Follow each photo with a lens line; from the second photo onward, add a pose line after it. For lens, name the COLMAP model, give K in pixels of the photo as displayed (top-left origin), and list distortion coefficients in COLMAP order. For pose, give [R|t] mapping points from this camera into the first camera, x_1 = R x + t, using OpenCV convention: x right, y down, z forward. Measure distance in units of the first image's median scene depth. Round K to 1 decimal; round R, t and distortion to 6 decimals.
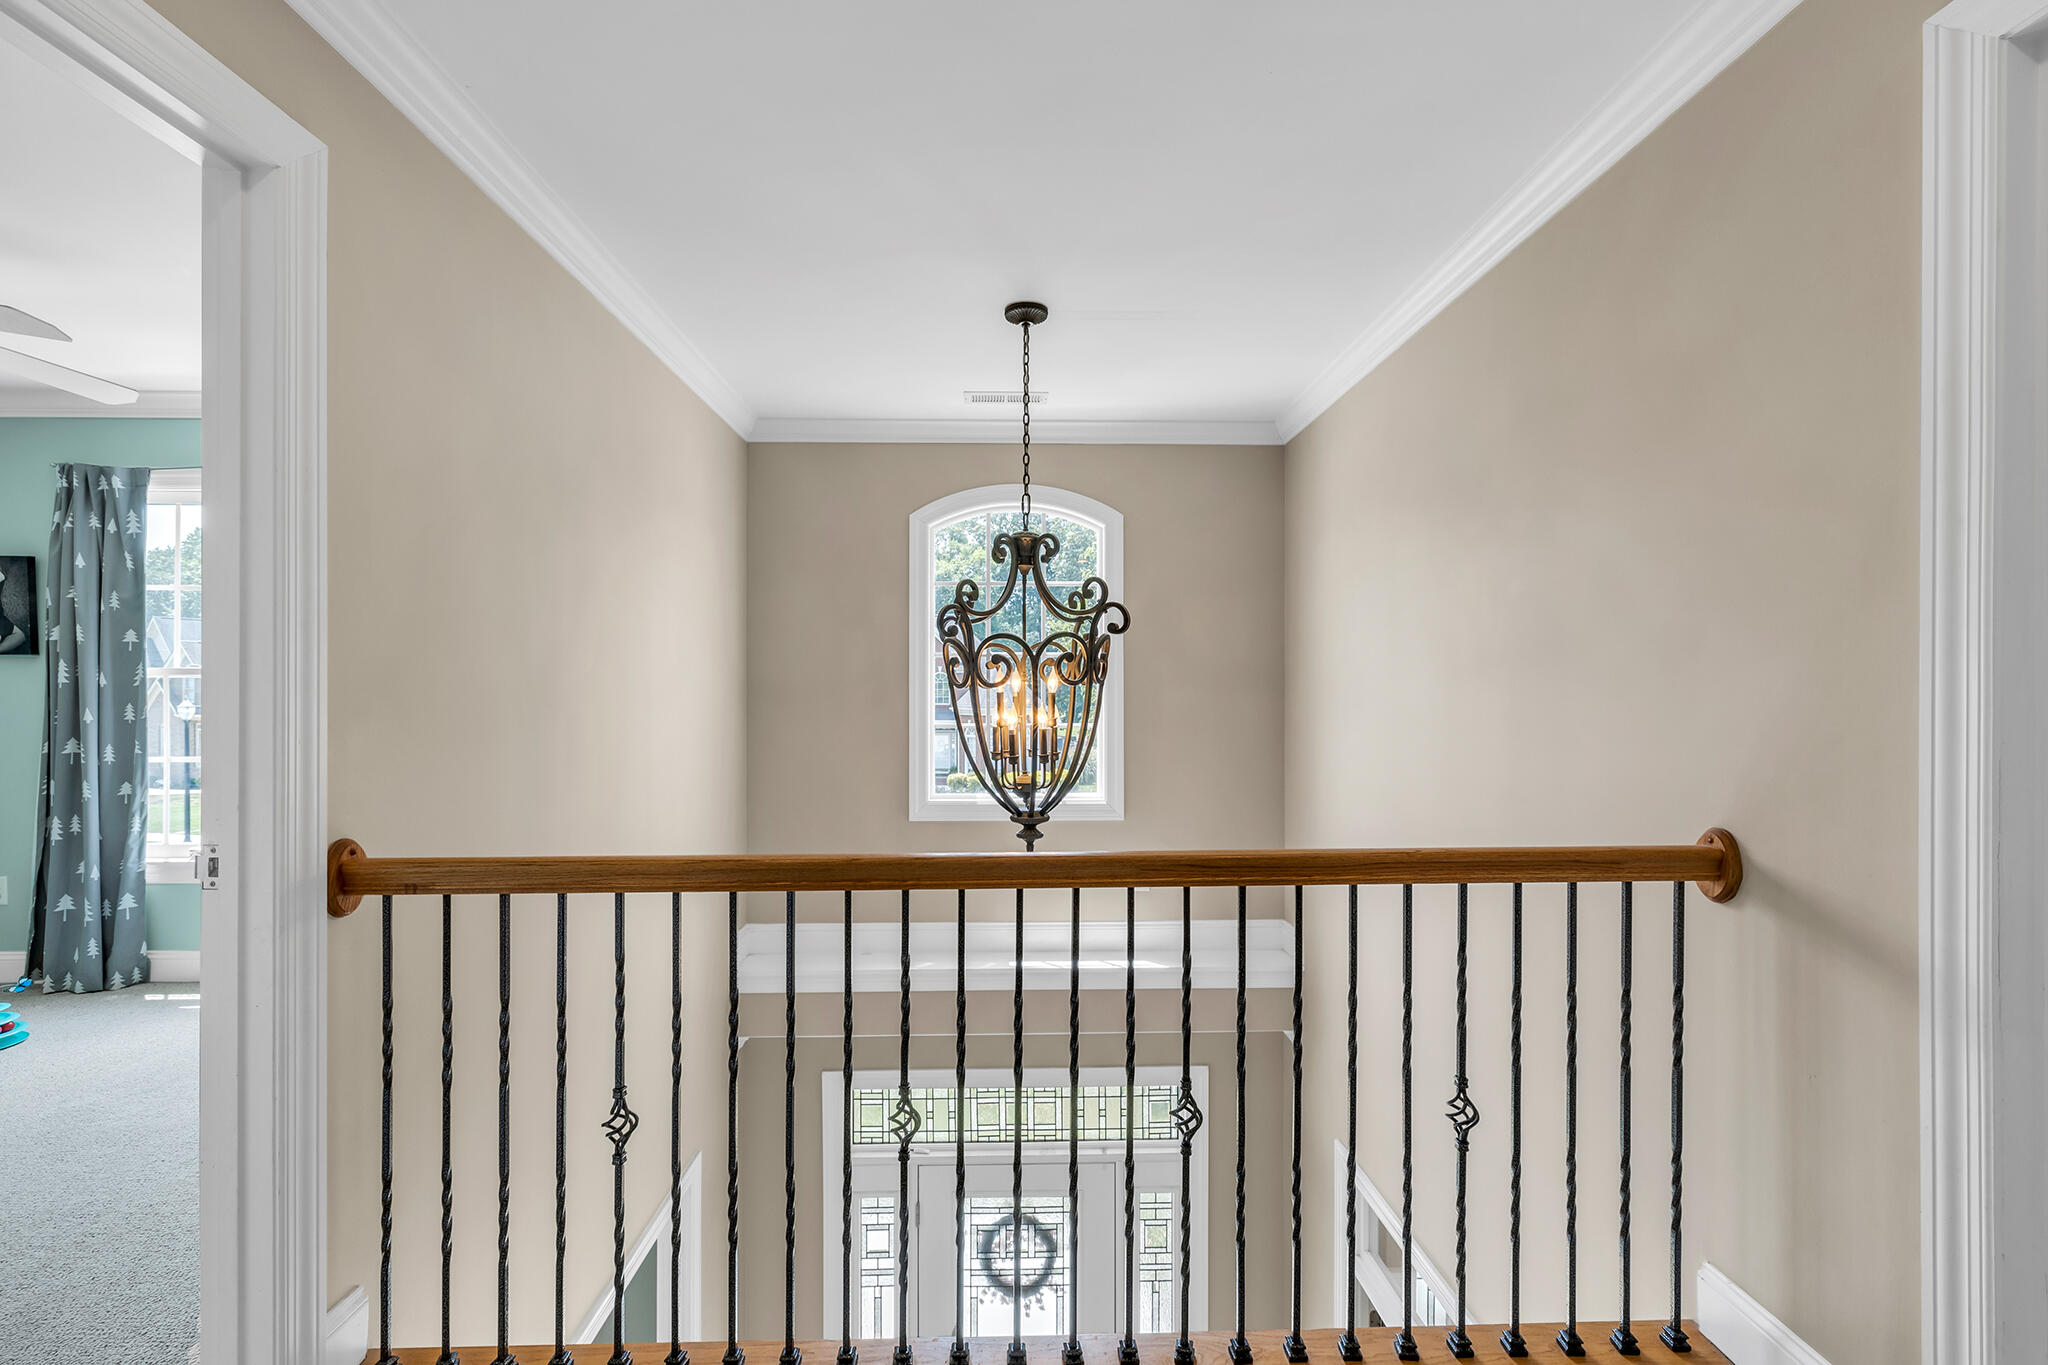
lens RADIAL K [[886.2, 0, 1030.9], [0, 886.2, 680.6], [0, 0, 1]] dist [-0.000749, -0.001067]
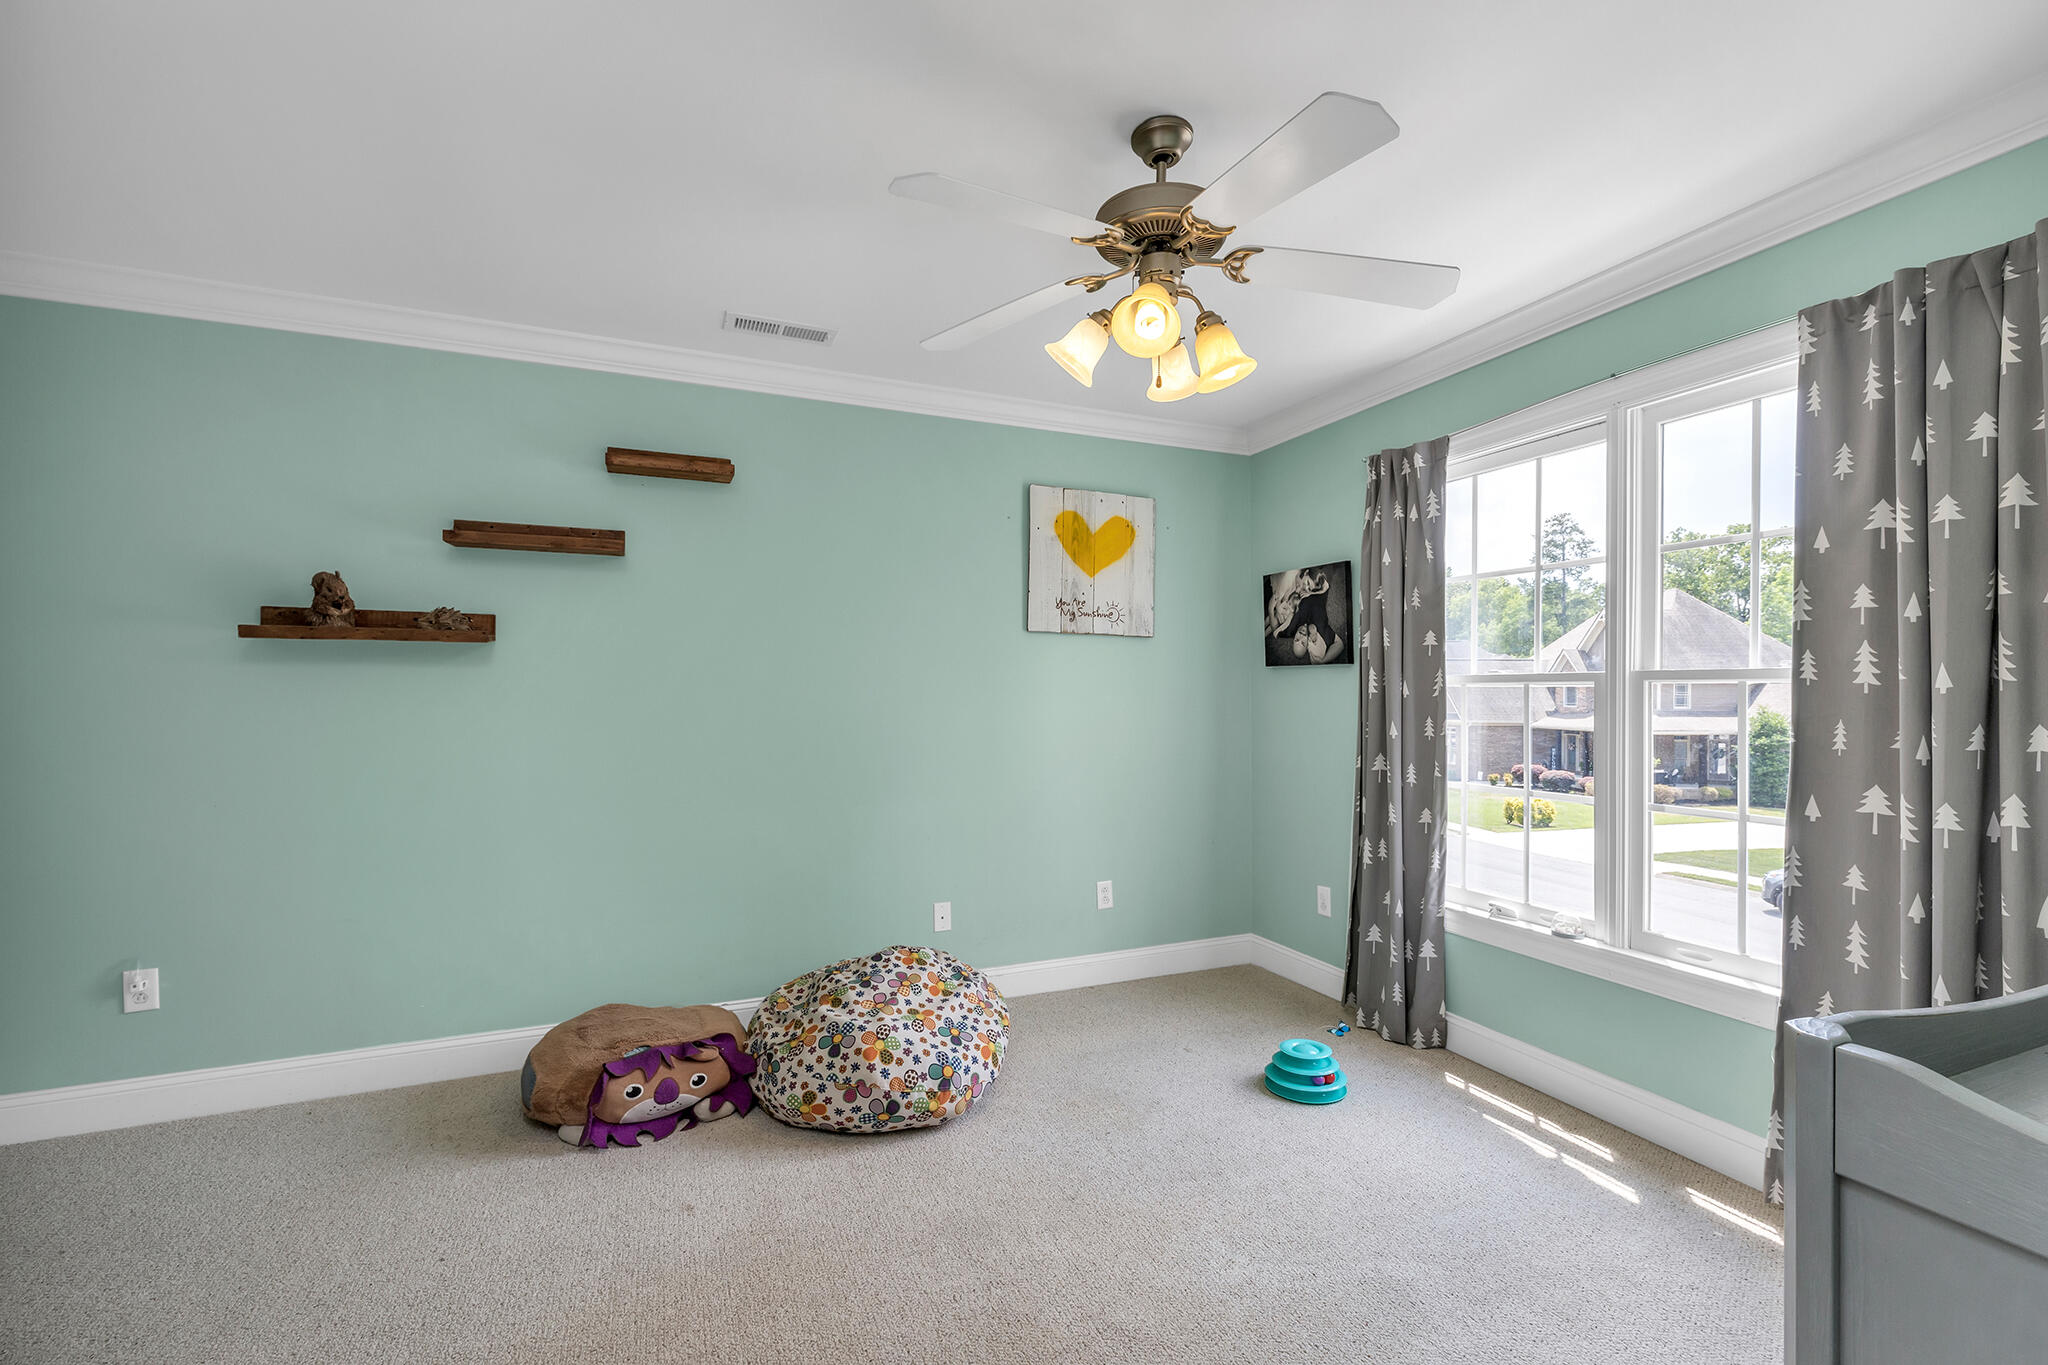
lens RADIAL K [[886.2, 0, 1030.9], [0, 886.2, 680.6], [0, 0, 1]] dist [-0.000749, -0.001067]
pose [[0.369754, -0.004313, -0.929120, -0.368621], [-0.002024, 0.999983, -0.005447, -0.004266], [0.929128, 0.003894, 0.369739, 0.327776]]
